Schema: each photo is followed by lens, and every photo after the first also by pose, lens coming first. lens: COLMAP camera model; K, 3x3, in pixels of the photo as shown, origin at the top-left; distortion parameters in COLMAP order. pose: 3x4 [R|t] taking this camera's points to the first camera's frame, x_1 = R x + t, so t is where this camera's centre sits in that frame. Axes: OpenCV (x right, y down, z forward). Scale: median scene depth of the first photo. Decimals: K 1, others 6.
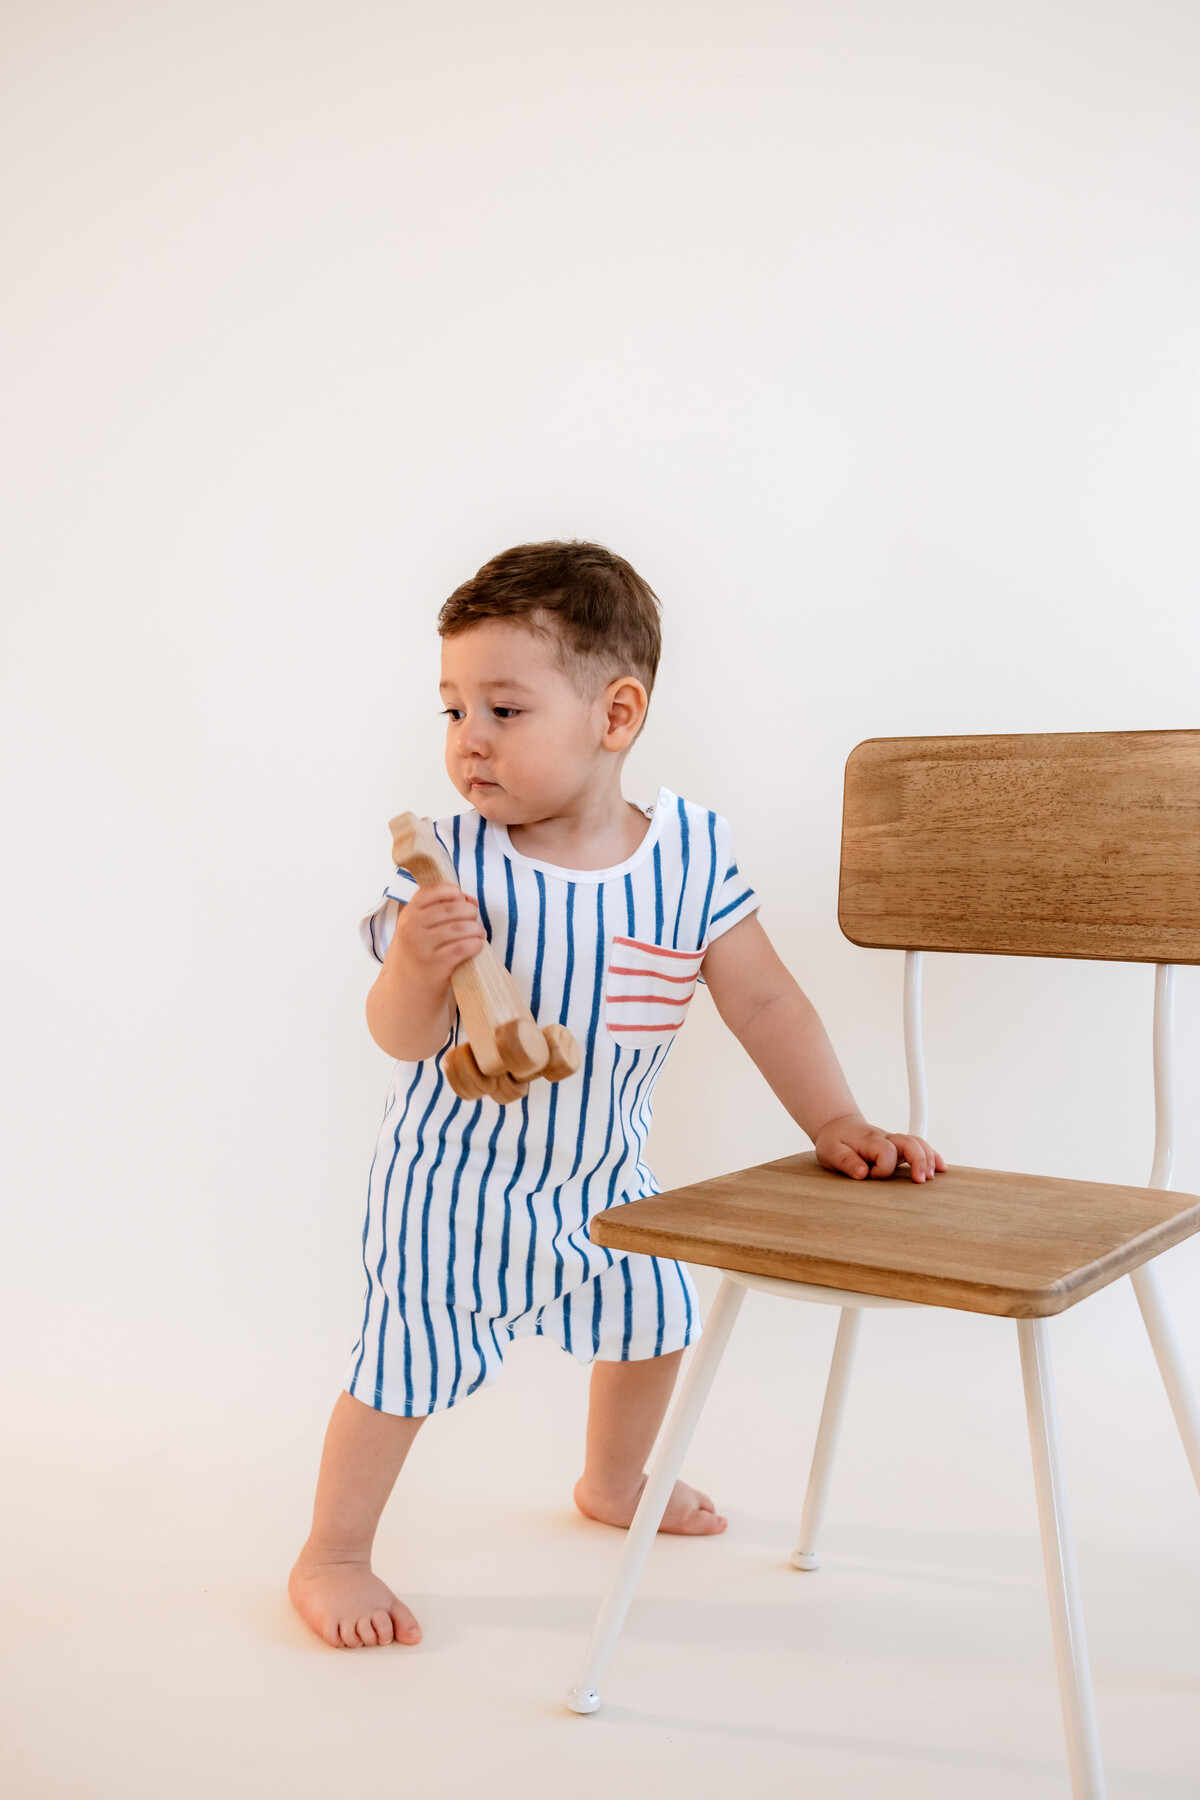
lens RADIAL K [[1762.1, 0, 600.0], [0, 1762.1, 900.0], [0, 0, 1]] dist [-0.006502, -0.005491]
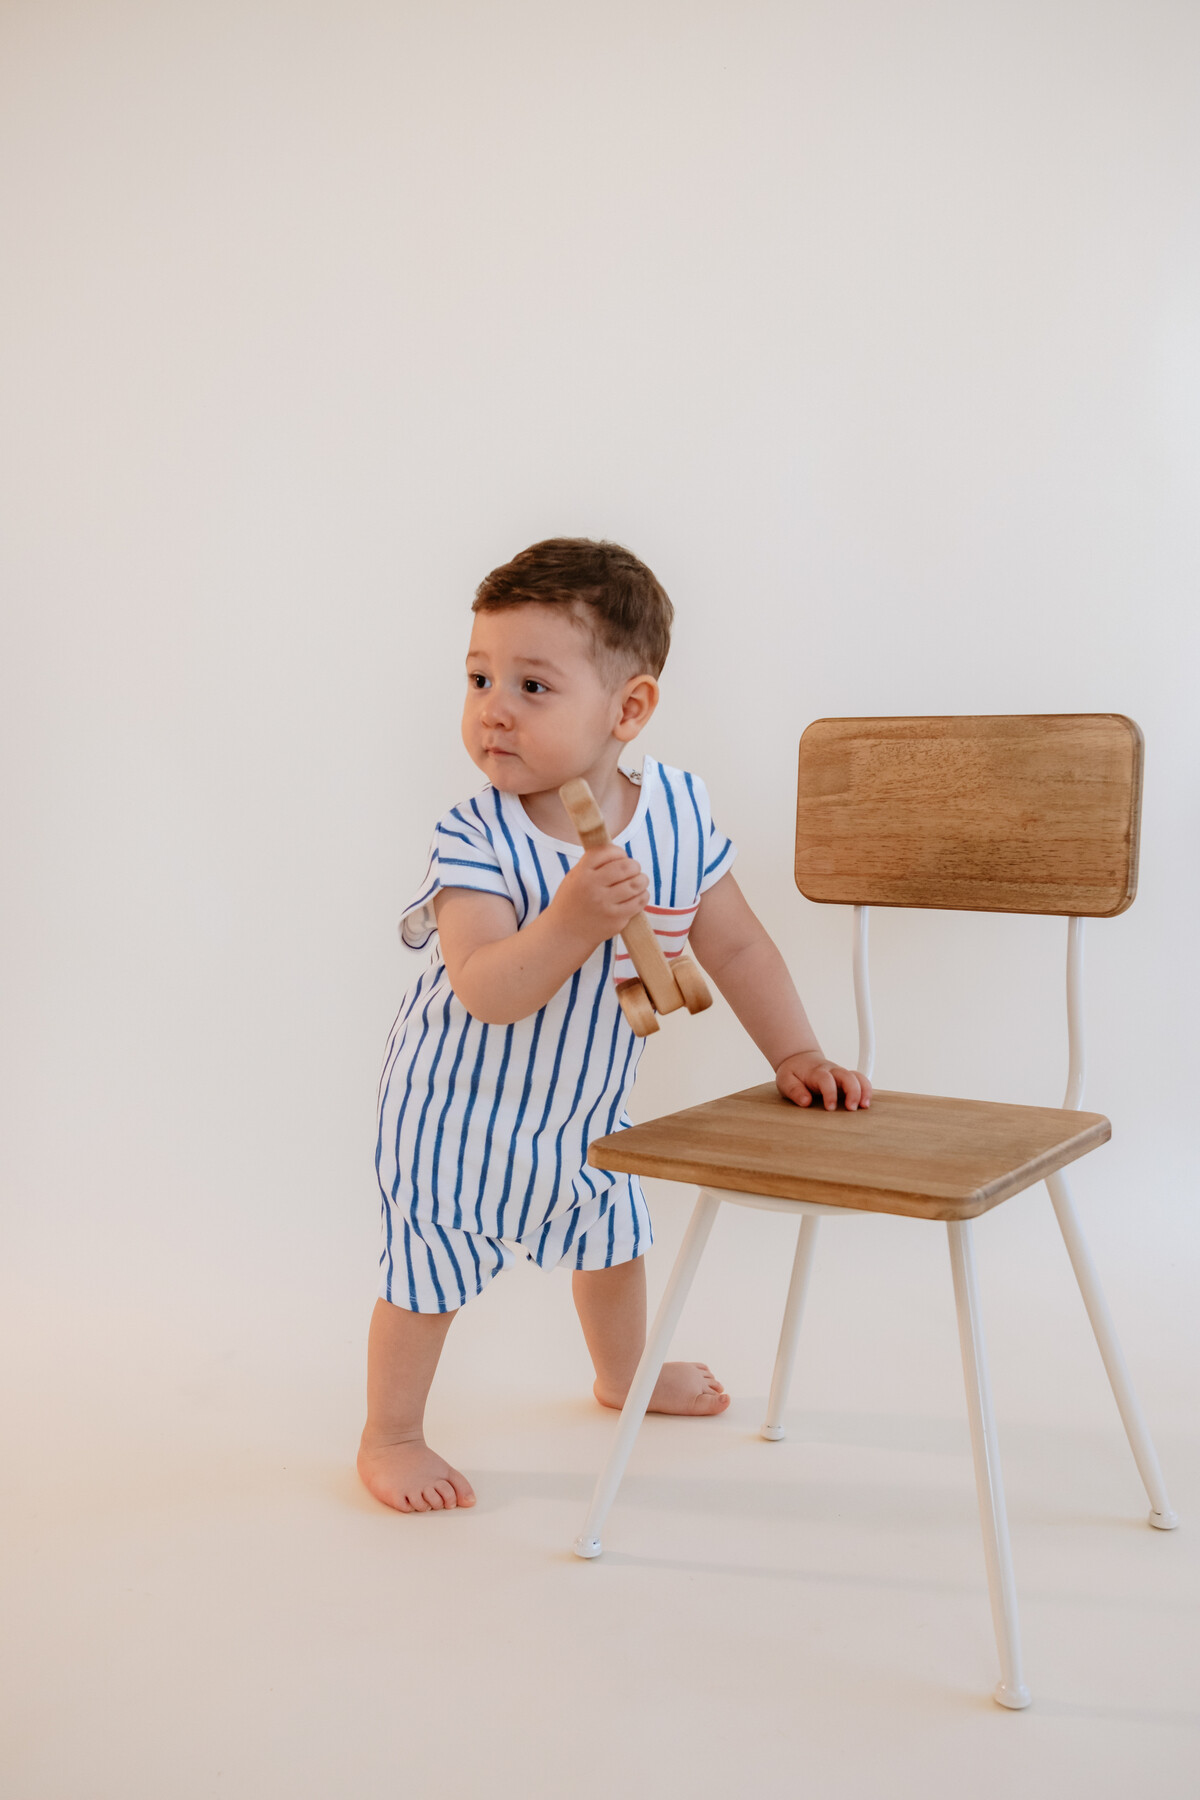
lens RADIAL K [[1762.1, 0, 600.0], [0, 1762.1, 900.0], [0, 0, 1]] dist [-0.006502, -0.005491]
pose [[0.999592, -0.017231, 0.022772, -0.018805], [0.016163, 0.998799, 0.046262, -0.033262], [-0.023542, -0.045875, 0.998670, -0.150864]]
